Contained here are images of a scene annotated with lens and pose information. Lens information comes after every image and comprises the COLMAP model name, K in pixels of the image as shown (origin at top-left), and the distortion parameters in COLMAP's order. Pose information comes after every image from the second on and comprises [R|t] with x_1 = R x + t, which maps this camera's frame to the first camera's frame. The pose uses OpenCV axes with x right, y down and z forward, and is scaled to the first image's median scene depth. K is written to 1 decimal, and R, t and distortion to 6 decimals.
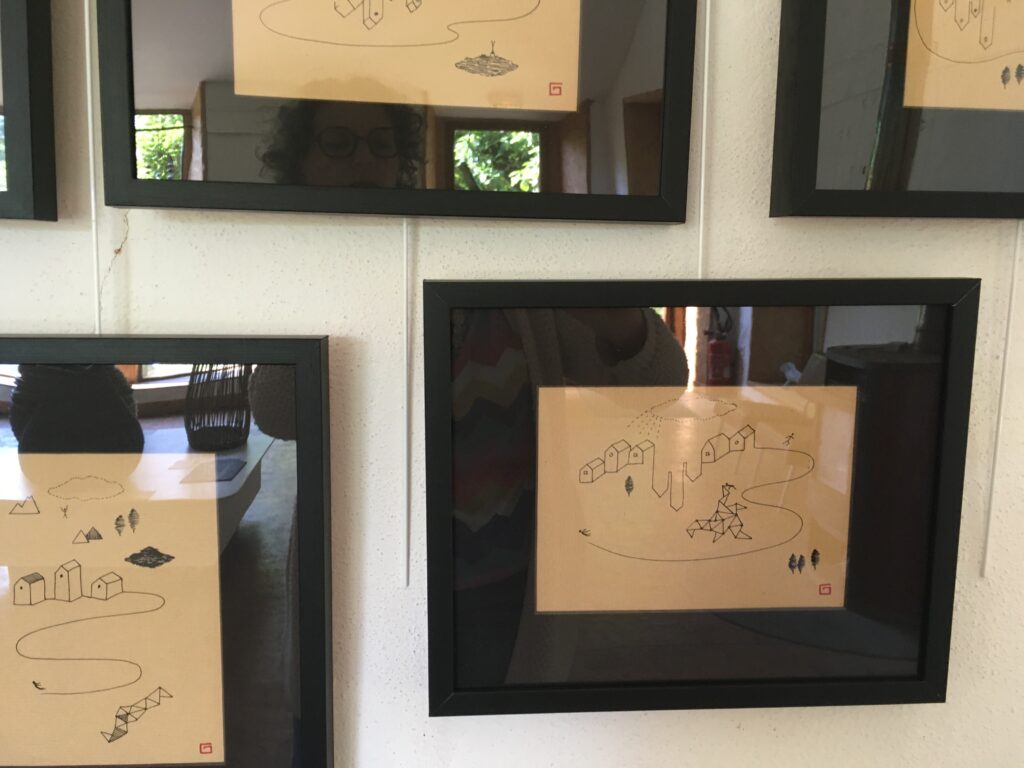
lens RADIAL K [[891.5, 0, 536.0], [0, 891.5, 389.8], [0, 0, 1]] dist [0.060025, -0.083351]
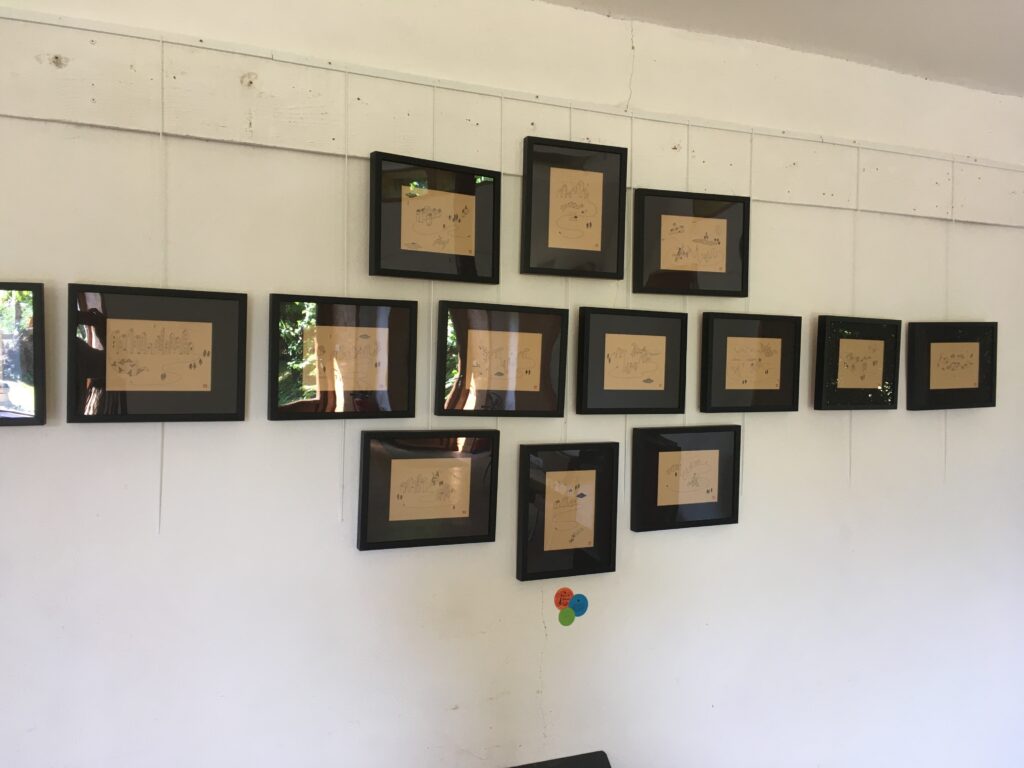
lens RADIAL K [[891.5, 0, 510.4], [0, 891.5, 384.0], [0, 0, 1]] dist [0.060025, -0.083351]
pose [[0.926805, -0.003896, 0.375524, -2.254195], [0.043599, 0.994301, -0.097288, 0.057386], [-0.373004, 0.106539, 0.921693, -2.726275]]
